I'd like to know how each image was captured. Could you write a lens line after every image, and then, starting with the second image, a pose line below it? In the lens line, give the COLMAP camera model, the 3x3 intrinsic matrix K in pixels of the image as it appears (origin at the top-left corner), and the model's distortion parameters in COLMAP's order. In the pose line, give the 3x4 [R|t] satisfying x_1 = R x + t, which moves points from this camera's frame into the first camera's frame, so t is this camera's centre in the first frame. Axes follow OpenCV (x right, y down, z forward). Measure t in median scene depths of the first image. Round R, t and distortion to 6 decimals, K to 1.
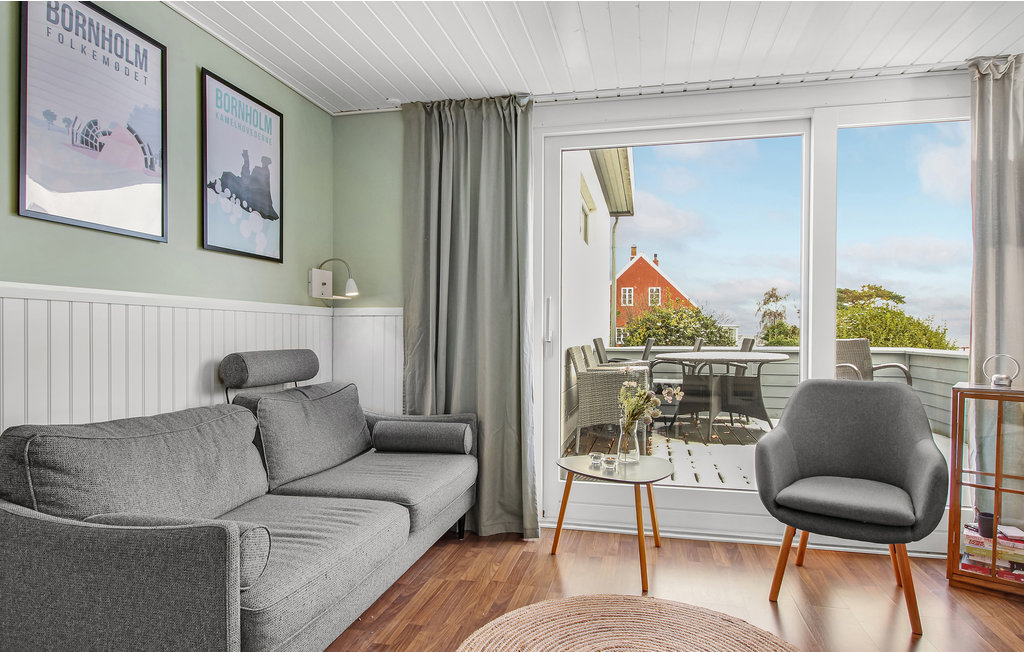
lens RADIAL K [[598.5, 0, 511.9], [0, 598.5, 337.5], [0, 0, 1]] dist [-0.001214, -0.001882]
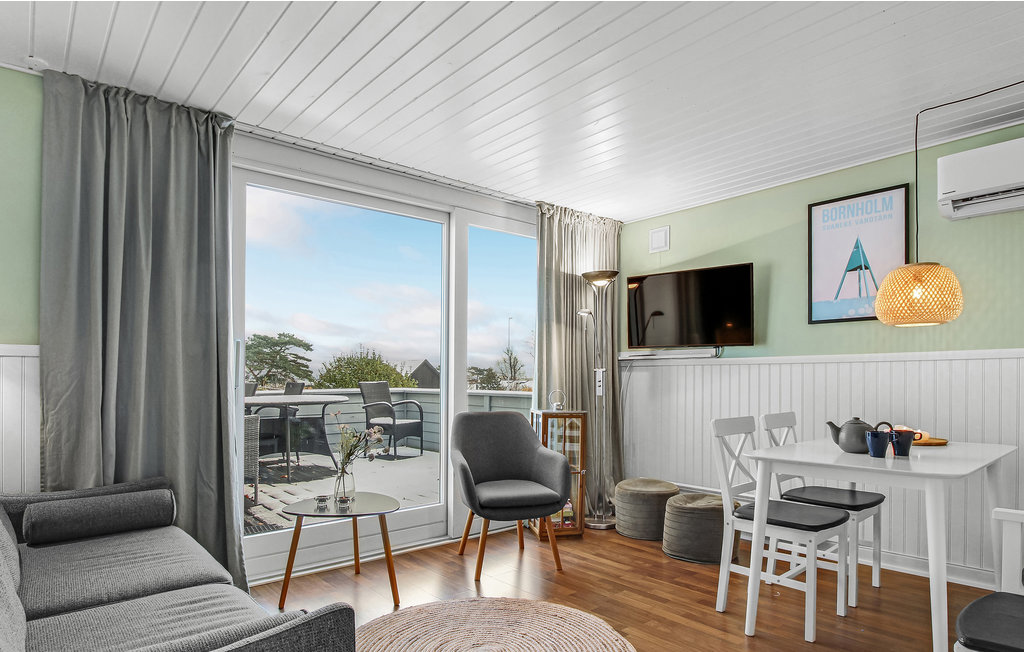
lens RADIAL K [[584.1, 0, 513.9], [0, 584.1, 375.9], [0, 0, 1]] dist [0.000931, -0.026639]
pose [[0.592573, -0.004632, 0.805504, -0.434577], [0.011524, 0.999930, -0.002728, -0.004820], [-0.805434, 0.010899, 0.592585, 0.129215]]
